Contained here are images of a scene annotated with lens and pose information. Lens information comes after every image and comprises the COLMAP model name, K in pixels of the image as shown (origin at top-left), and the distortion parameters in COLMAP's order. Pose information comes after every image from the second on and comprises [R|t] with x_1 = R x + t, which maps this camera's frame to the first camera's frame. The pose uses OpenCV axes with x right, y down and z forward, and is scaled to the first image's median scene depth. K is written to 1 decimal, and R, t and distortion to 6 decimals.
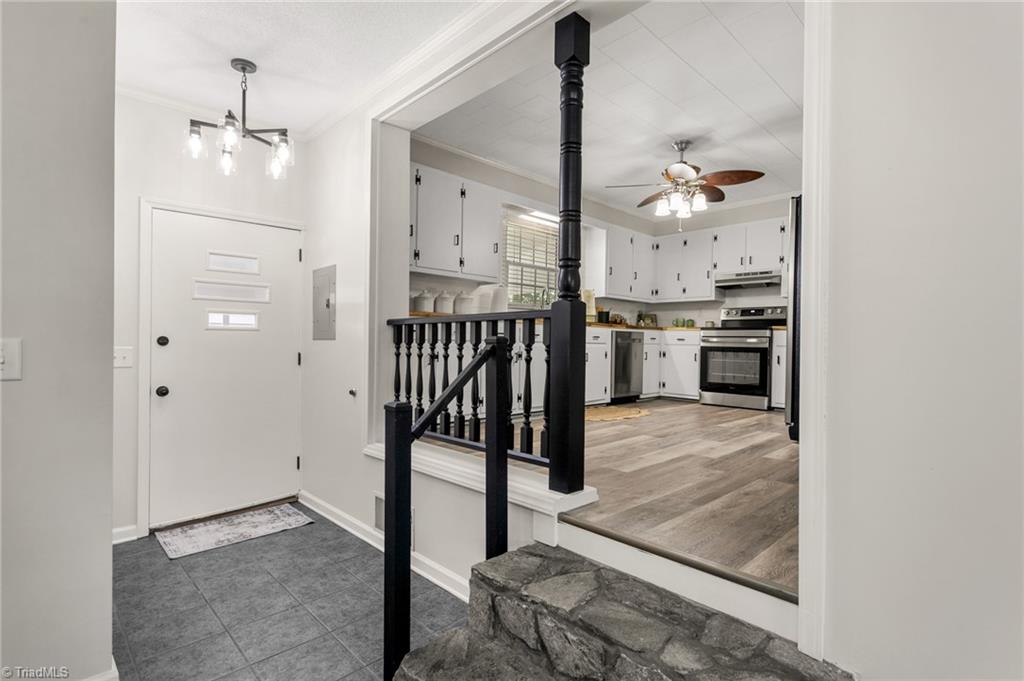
lens RADIAL K [[495.0, 0, 518.5], [0, 495.0, 345.4], [0, 0, 1]] dist [0.003419, 0.001171]
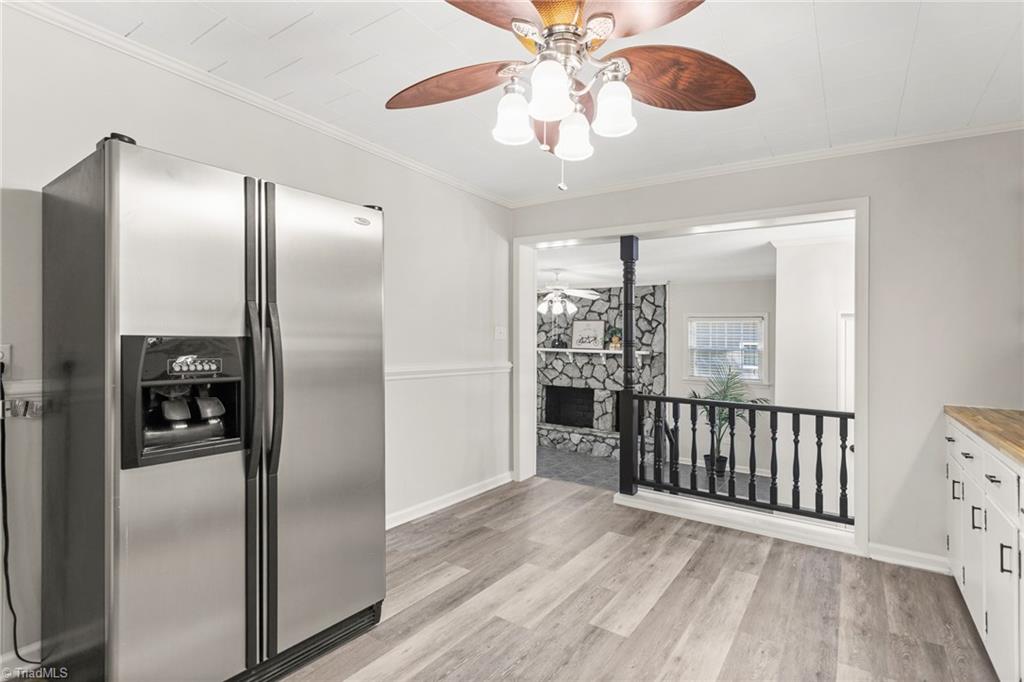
lens RADIAL K [[495.0, 0, 514.8], [0, 495.0, 331.9], [0, 0, 1]] dist [0.003419, 0.001171]
pose [[-0.979901, -0.037039, -0.196016, 0.324616], [-0.034687, 0.999279, -0.015417, -0.093262], [0.196446, -0.008308, -0.980480, 0.994518]]
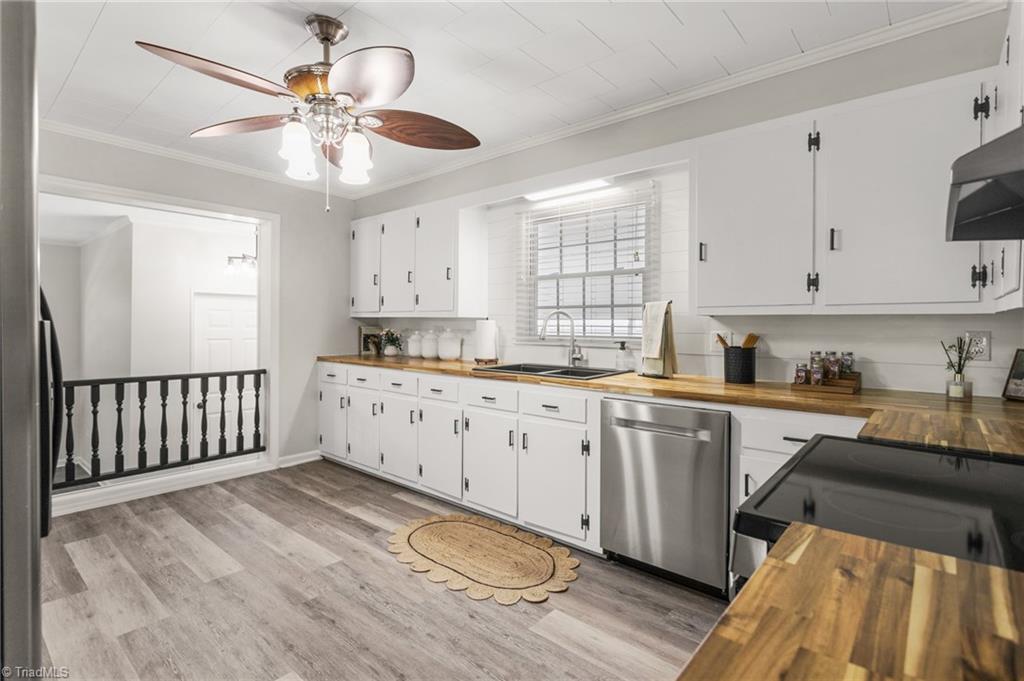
lens RADIAL K [[495.0, 0, 519.0], [0, 495.0, 325.9], [0, 0, 1]] dist [0.003419, 0.001171]
pose [[0.087452, -0.009669, -0.996122, 0.612328], [-0.008893, 0.999905, -0.010487, -0.086731], [0.996129, 0.009775, 0.087358, 0.852325]]
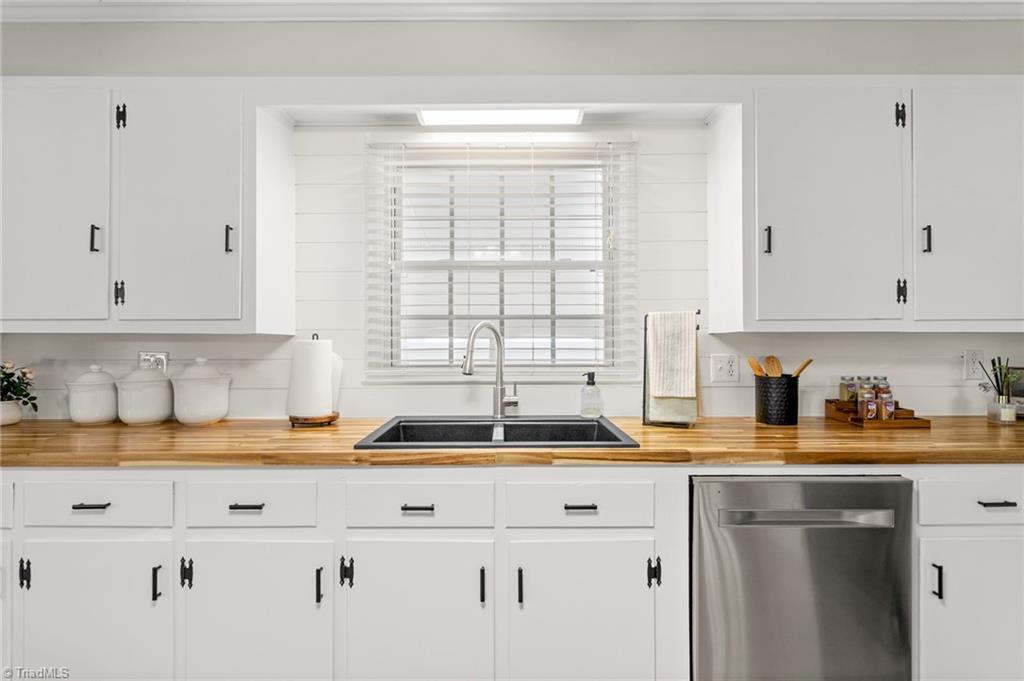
lens RADIAL K [[495.0, 0, 510.5], [0, 495.0, 339.9], [0, 0, 1]] dist [0.003419, 0.001171]
pose [[0.709370, -0.019730, -0.704560, 0.293871], [0.008938, 0.999780, -0.018998, -0.093021], [0.704780, 0.007179, 0.709390, 0.726103]]
